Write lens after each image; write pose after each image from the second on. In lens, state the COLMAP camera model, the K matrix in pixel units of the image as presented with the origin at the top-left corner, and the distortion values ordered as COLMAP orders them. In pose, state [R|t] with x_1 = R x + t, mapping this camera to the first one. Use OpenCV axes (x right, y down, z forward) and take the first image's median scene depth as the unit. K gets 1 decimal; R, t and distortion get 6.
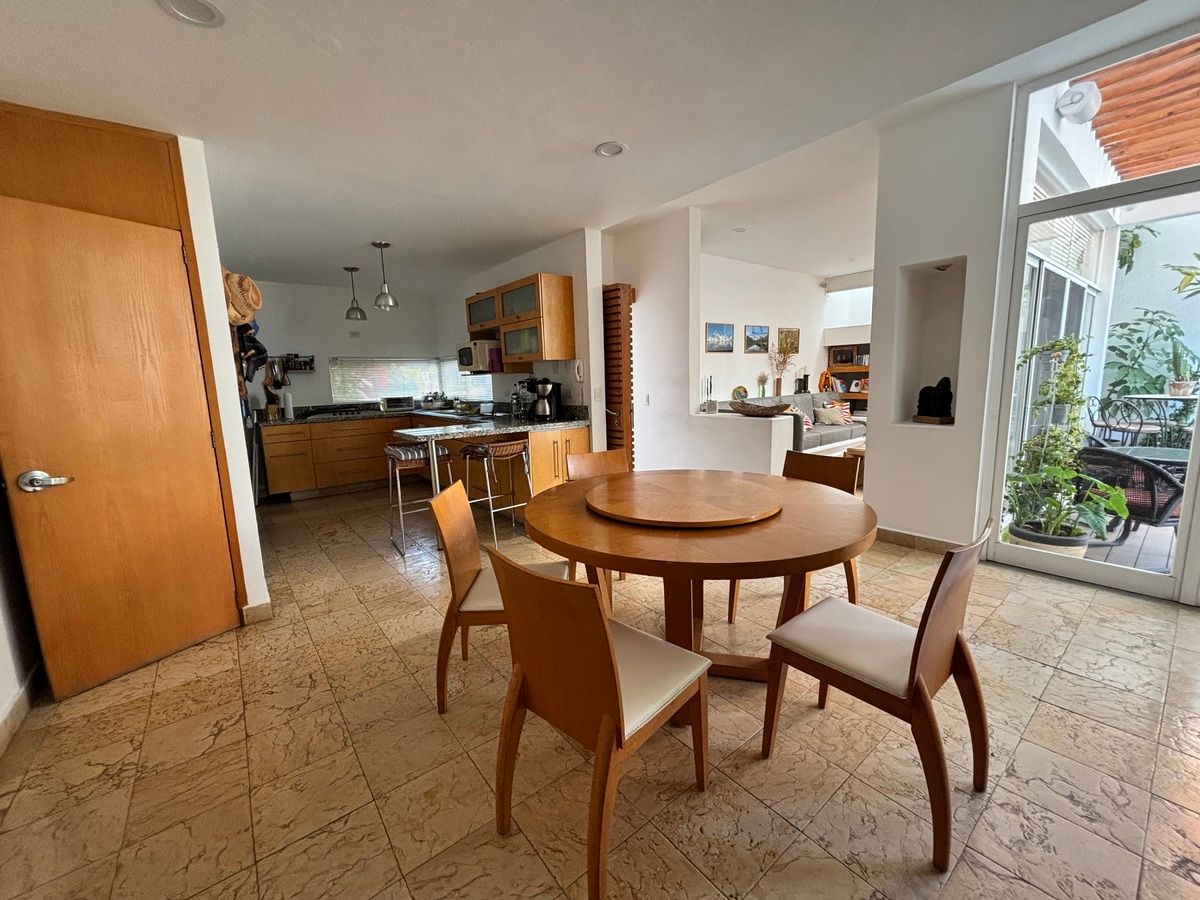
lens RADIAL K [[482.3, 0, 598.7], [0, 482.3, 448.6], [0, 0, 1]] dist [0.001990, 0.000396]
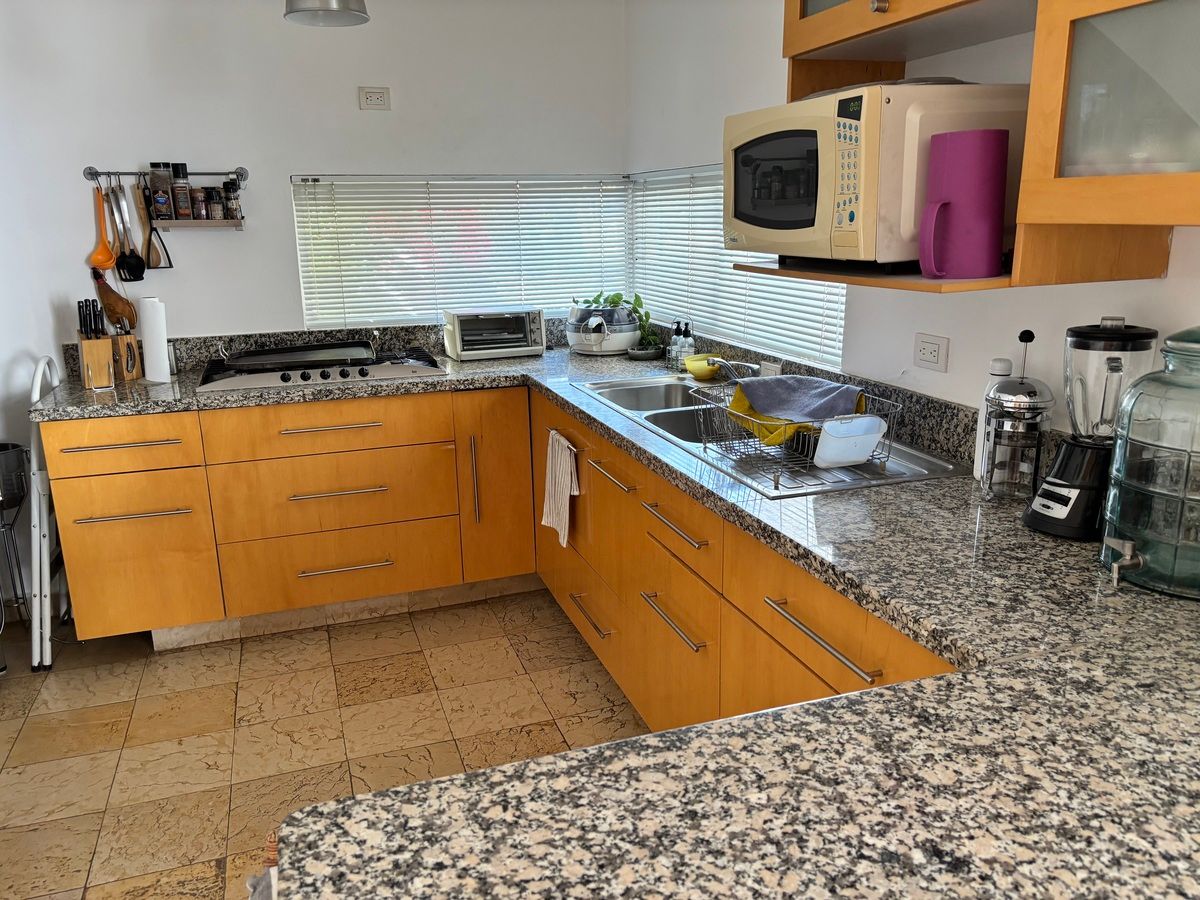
lens RADIAL K [[911.5, 0, 605.2], [0, 911.5, 449.3], [0, 0, 1]] dist [0.064608, 0.002453]
pose [[0.946108, 0.092076, -0.310487, -0.091277], [-0.055560, 0.990665, 0.124484, -0.053468], [0.319051, -0.100525, 0.942391, 0.261975]]
